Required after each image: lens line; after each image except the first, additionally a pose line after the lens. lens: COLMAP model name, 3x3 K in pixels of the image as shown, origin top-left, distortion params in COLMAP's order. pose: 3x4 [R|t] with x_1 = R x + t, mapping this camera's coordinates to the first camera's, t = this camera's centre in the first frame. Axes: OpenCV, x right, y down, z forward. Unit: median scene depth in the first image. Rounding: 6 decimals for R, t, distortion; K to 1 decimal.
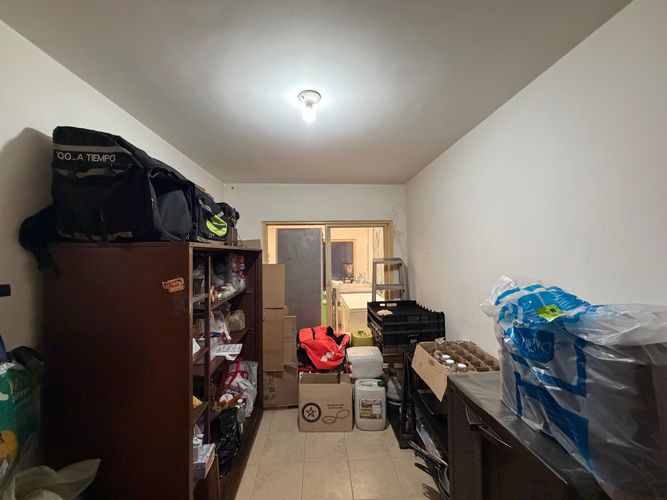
lens RADIAL K [[266.9, 0, 334.8], [0, 266.9, 249.3], [0, 0, 1]] dist [0.000977, 0.001049]
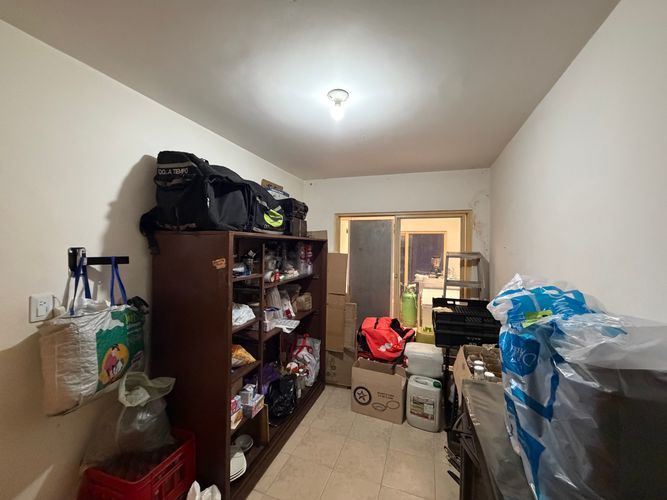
lens RADIAL K [[266.9, 0, 330.8], [0, 266.9, 248.9], [0, 0, 1]] dist [0.000977, 0.001049]
pose [[0.922370, 0.032223, -0.384962, 0.241707], [-0.020935, 0.999220, 0.033481, 0.002888], [0.385741, -0.022823, 0.922325, -0.002877]]
